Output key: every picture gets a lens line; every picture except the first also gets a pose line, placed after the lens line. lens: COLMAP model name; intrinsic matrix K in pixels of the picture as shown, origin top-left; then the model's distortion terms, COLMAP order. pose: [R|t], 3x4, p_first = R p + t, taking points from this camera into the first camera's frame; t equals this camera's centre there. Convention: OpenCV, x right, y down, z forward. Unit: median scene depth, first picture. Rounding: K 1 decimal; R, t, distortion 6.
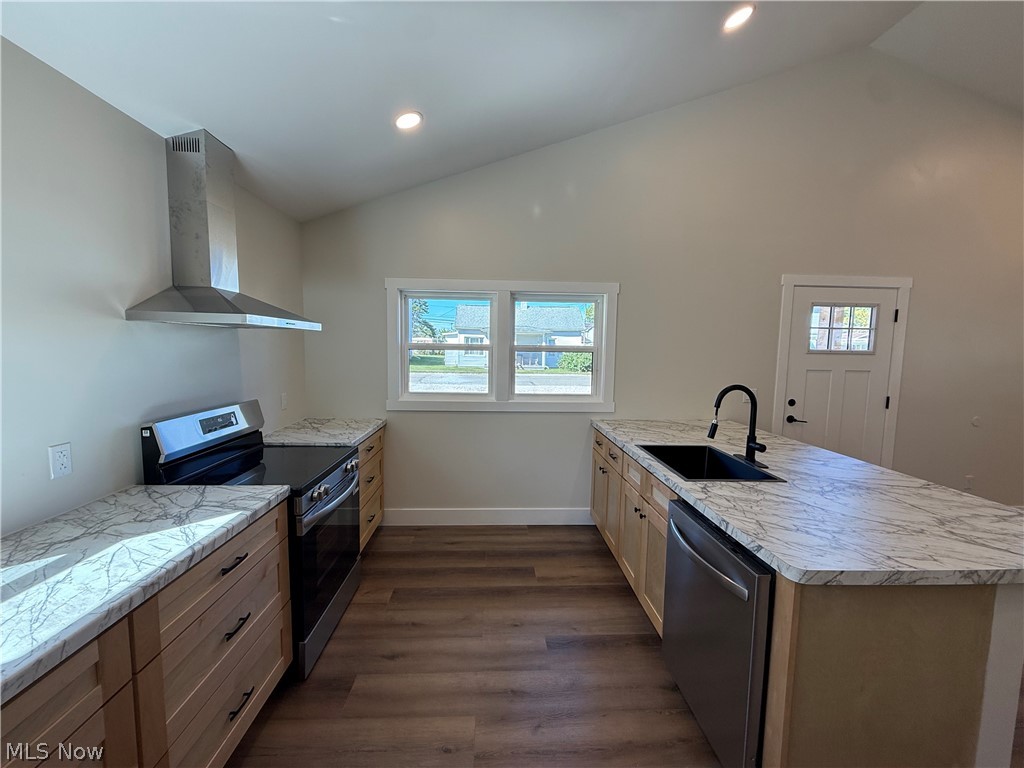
lens RADIAL K [[407.3, 0, 511.7], [0, 407.3, 383.3], [0, 0, 1]] dist [0.000011, -0.000027]
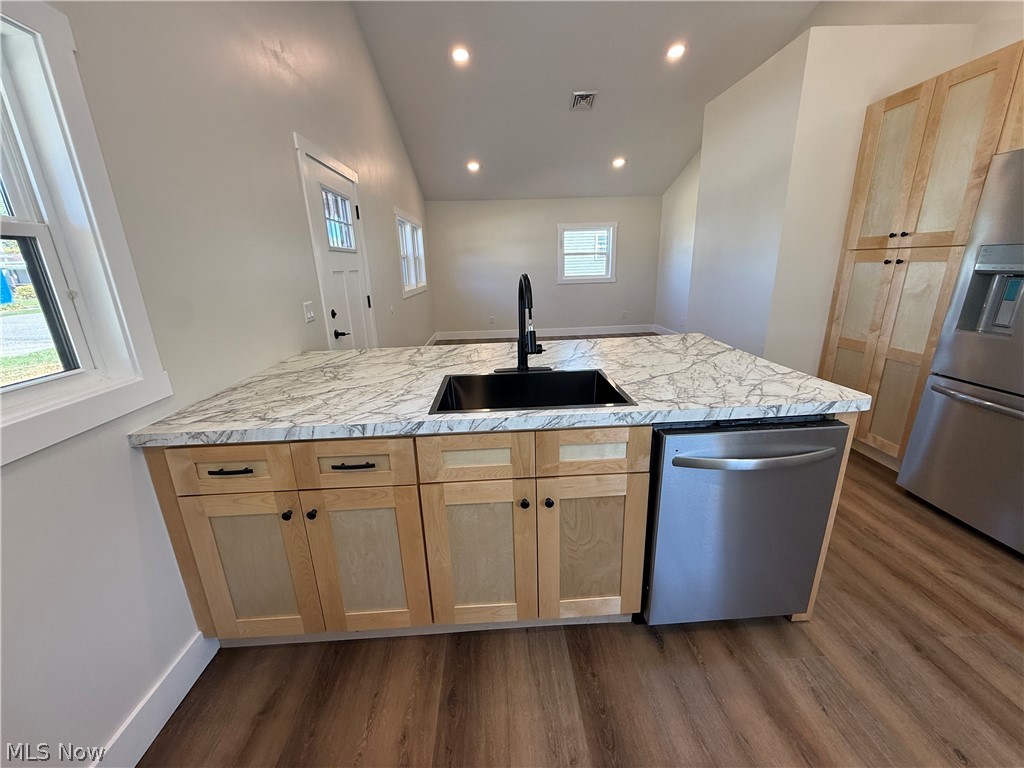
lens RADIAL K [[407.3, 0, 510.3], [0, 407.3, 383.3], [0, 0, 1]] dist [0.000011, -0.000027]
pose [[-0.001463, -0.297848, 0.954612, -0.270187], [0.123186, 0.947289, 0.295752, -0.038969], [-0.992383, 0.118027, 0.035305, 1.329680]]
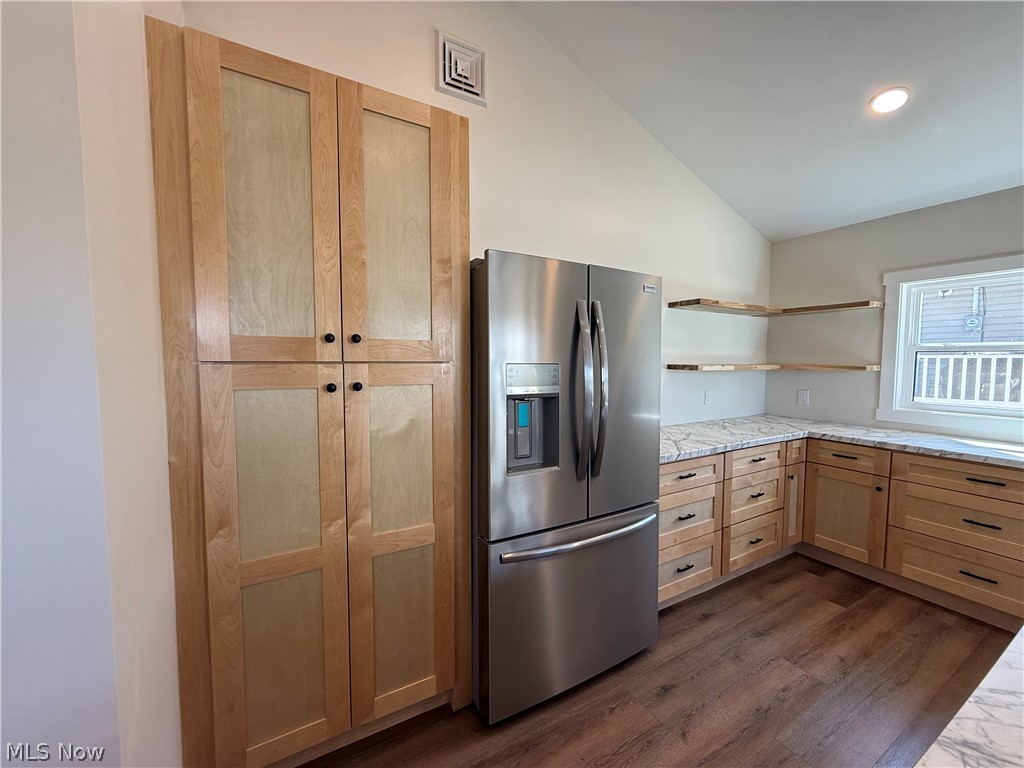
lens RADIAL K [[407.3, 0, 511.1], [0, 407.3, 383.1], [0, 0, 1]] dist [0.000011, -0.000027]
pose [[-0.887869, 0.007536, -0.460034, 1.362971], [-0.061009, 0.989108, 0.133951, 0.021064], [0.456033, 0.146997, -0.877739, 0.768924]]
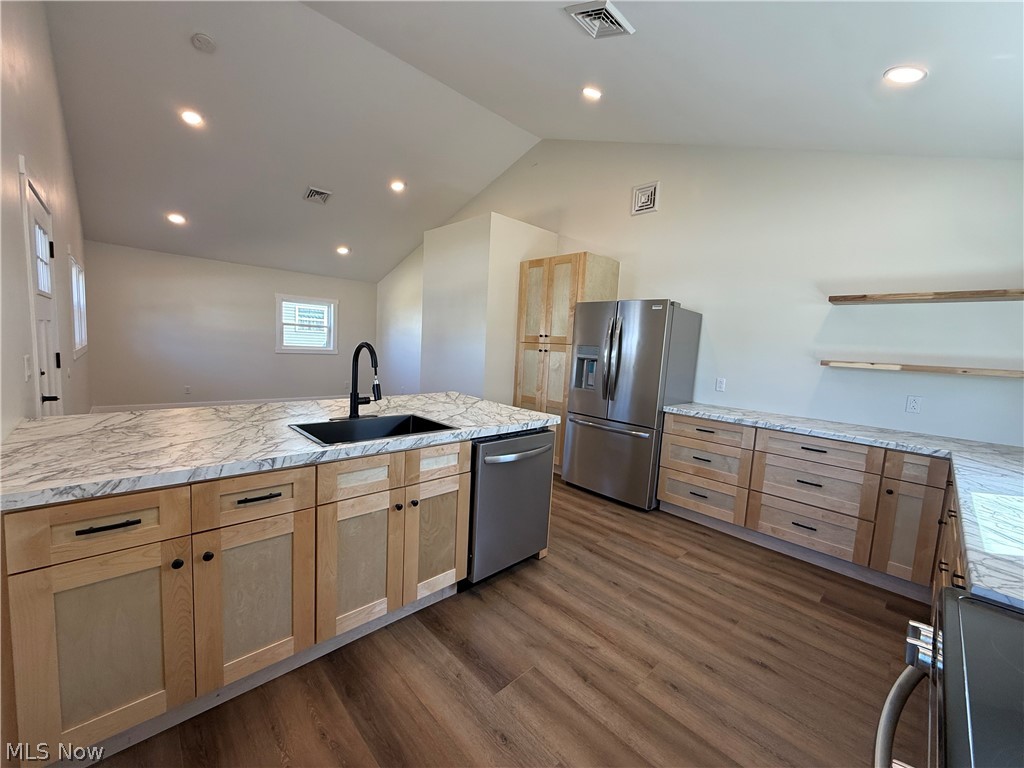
lens RADIAL K [[407.3, 0, 510.3], [0, 407.3, 384.0], [0, 0, 1]] dist [0.000011, -0.000027]
pose [[-0.654737, -0.125351, 0.745390, -0.537902], [0.005672, 0.985310, 0.170679, -0.080720], [-0.755836, 0.115978, -0.644408, 1.791379]]
